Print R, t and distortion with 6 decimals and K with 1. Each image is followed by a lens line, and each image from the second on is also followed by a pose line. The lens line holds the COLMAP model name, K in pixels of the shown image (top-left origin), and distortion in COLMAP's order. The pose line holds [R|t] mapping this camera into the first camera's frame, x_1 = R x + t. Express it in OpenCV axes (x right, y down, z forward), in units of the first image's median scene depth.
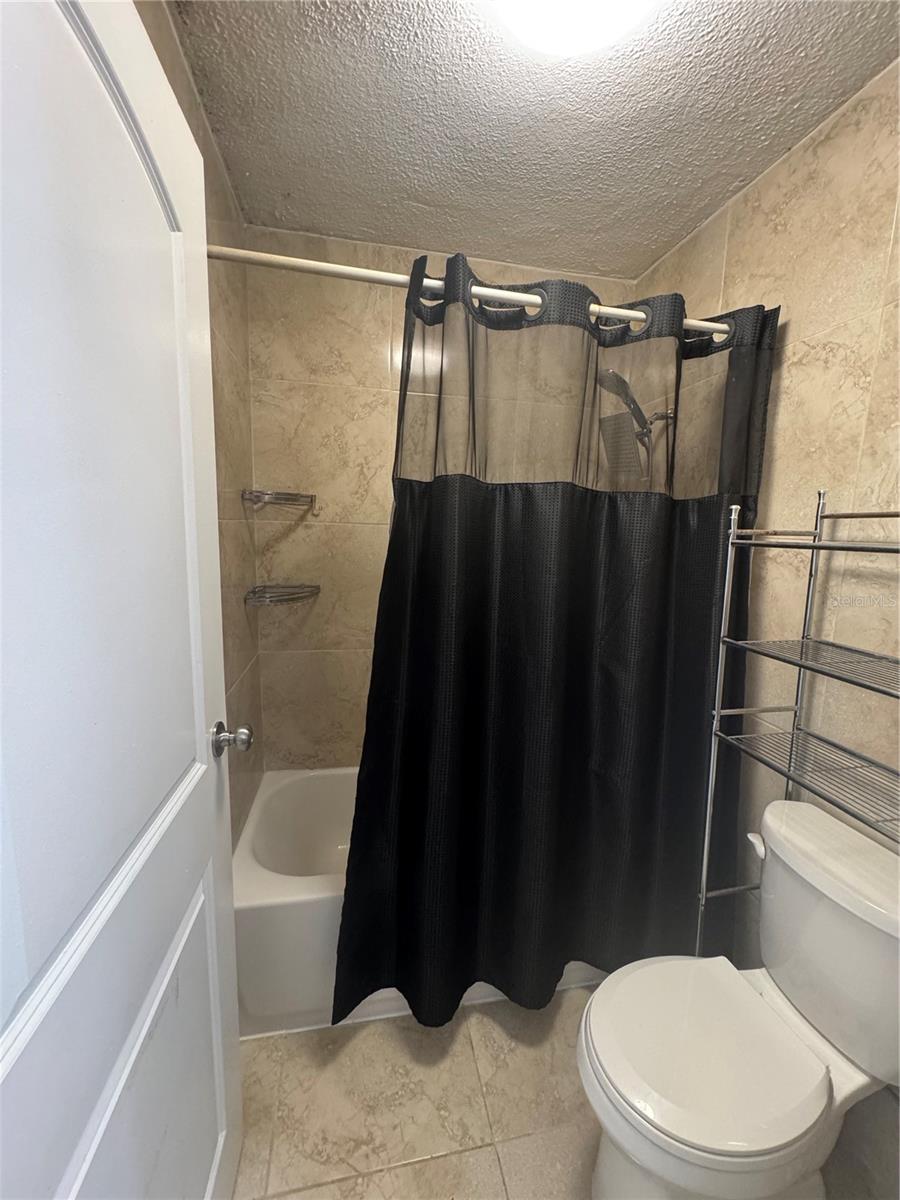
lens RADIAL K [[479.7, 0, 452.9], [0, 479.7, 598.3], [0, 0, 1]] dist [-0.002458, 0.000912]
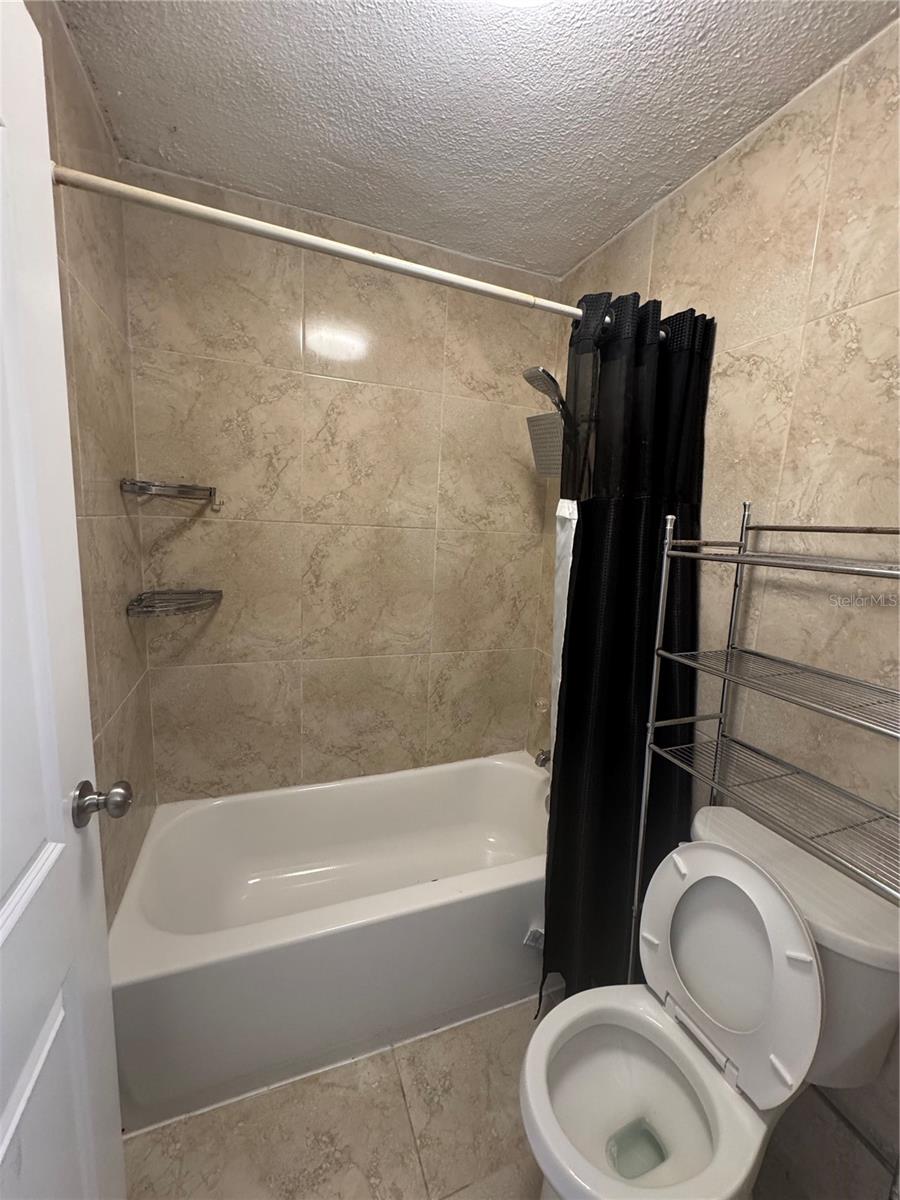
lens RADIAL K [[479.7, 0, 452.3], [0, 479.7, 599.9], [0, 0, 1]] dist [-0.002458, 0.000912]
pose [[0.985377, -0.008586, 0.170172, -0.017080], [0.005523, 0.999814, 0.018464, -0.036467], [-0.170299, -0.017254, 0.985241, 0.093657]]
